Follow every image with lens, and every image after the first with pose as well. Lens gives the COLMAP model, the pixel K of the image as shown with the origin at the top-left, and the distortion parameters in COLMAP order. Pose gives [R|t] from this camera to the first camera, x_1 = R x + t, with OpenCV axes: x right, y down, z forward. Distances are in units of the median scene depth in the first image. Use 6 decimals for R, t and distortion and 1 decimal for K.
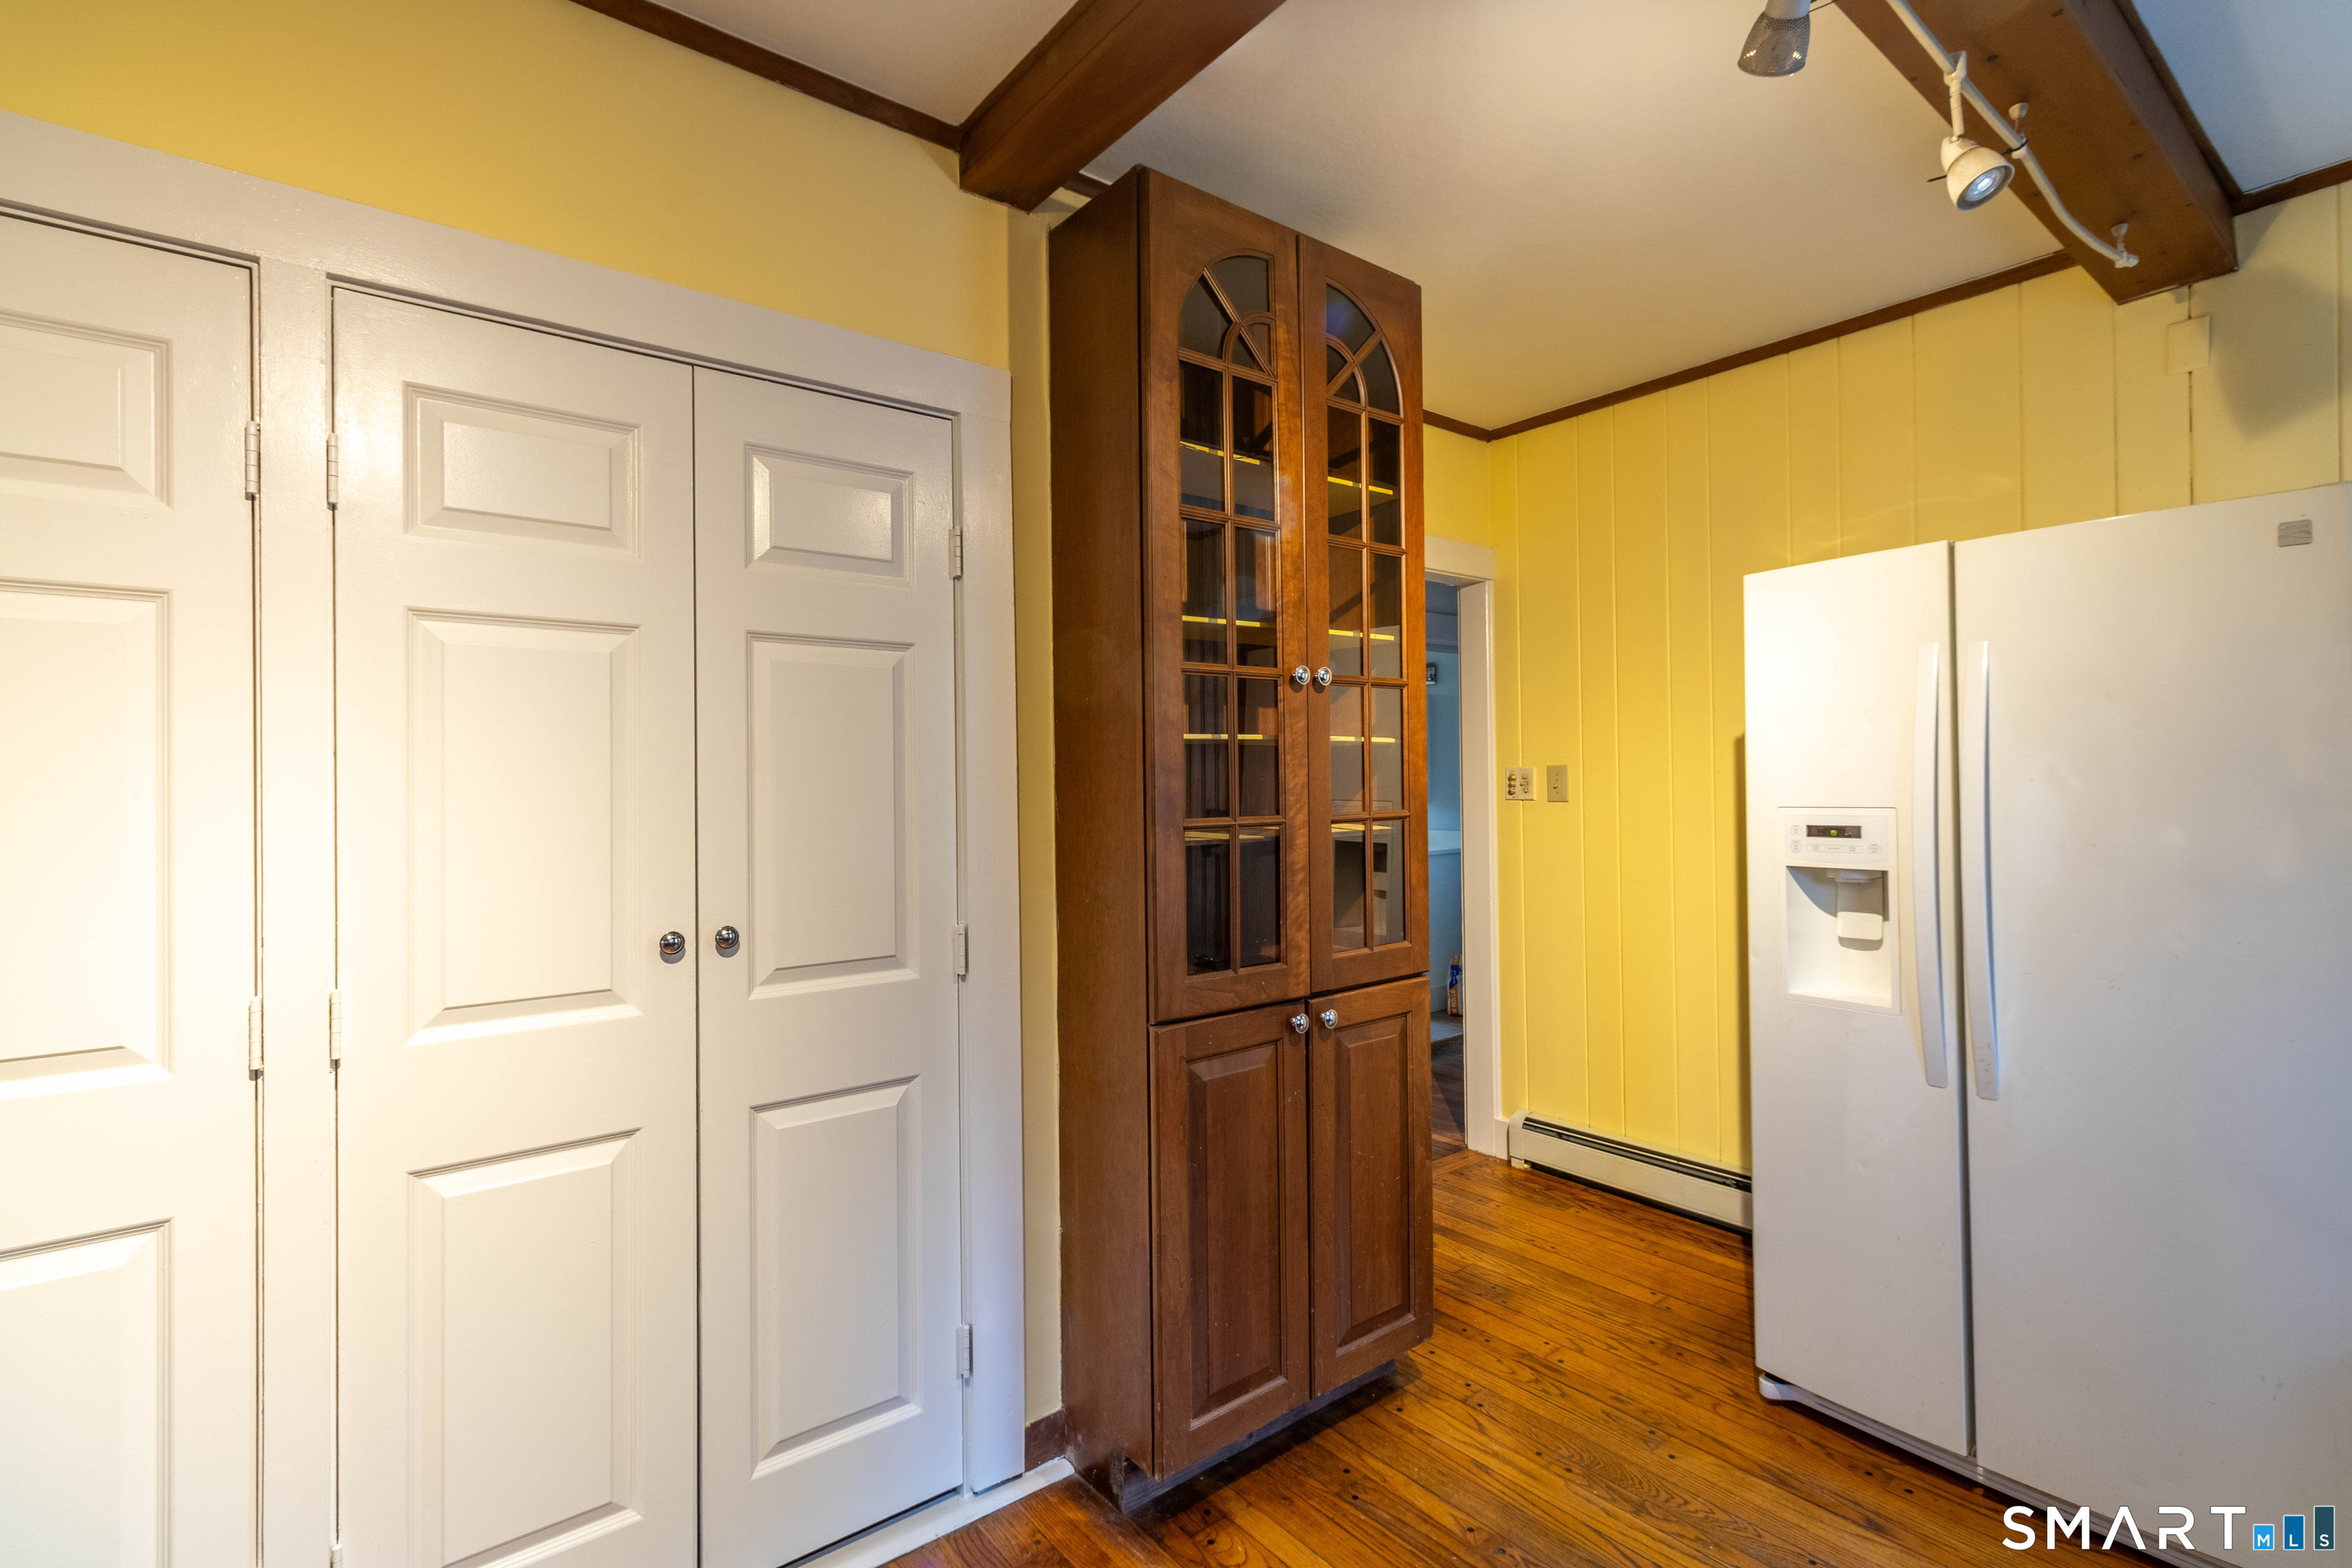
lens RADIAL K [[1085.4, 0, 1191.1], [0, 1085.4, 768.8], [0, 0, 1]] dist [0.000730, 0.000100]
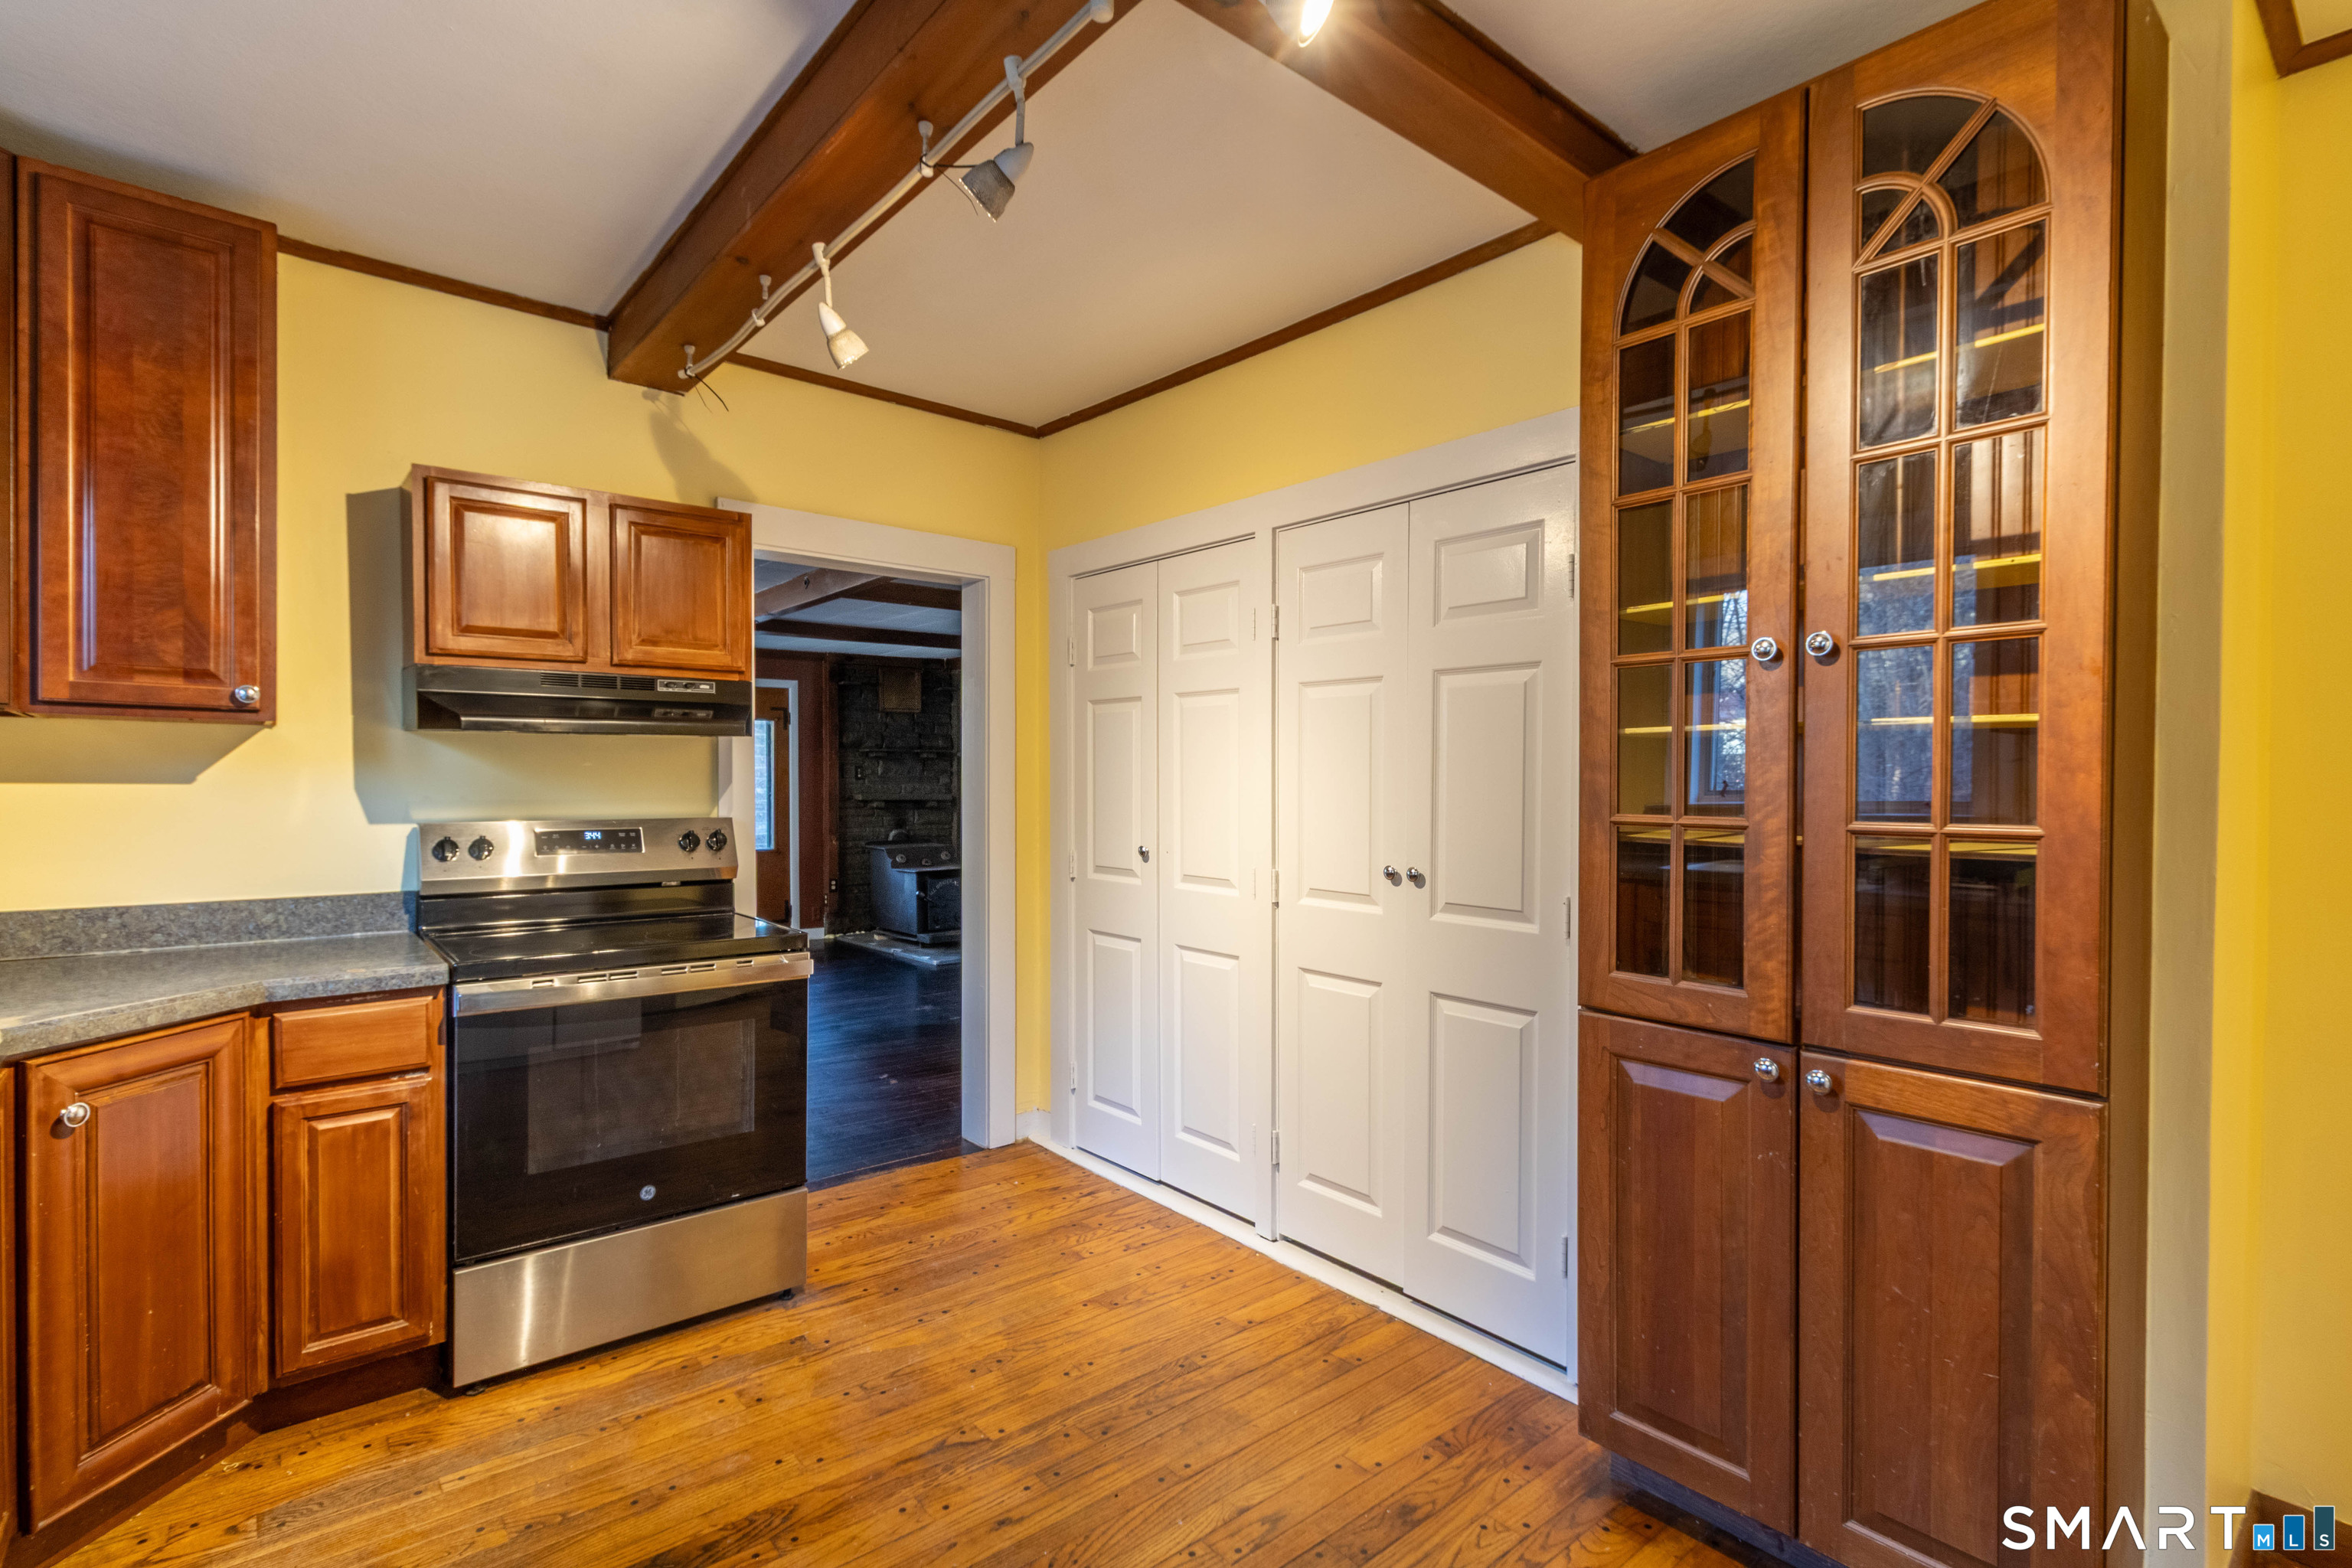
lens RADIAL K [[1089.3, 0, 1189.8], [0, 1089.3, 798.1], [0, 0, 1]] dist [0.008246, -0.000633]
pose [[0.035361, 0.031466, -0.998879, 0.954488], [0.004824, 0.999487, 0.031656, -0.001875], [0.999363, -0.005938, 0.035191, 0.555174]]
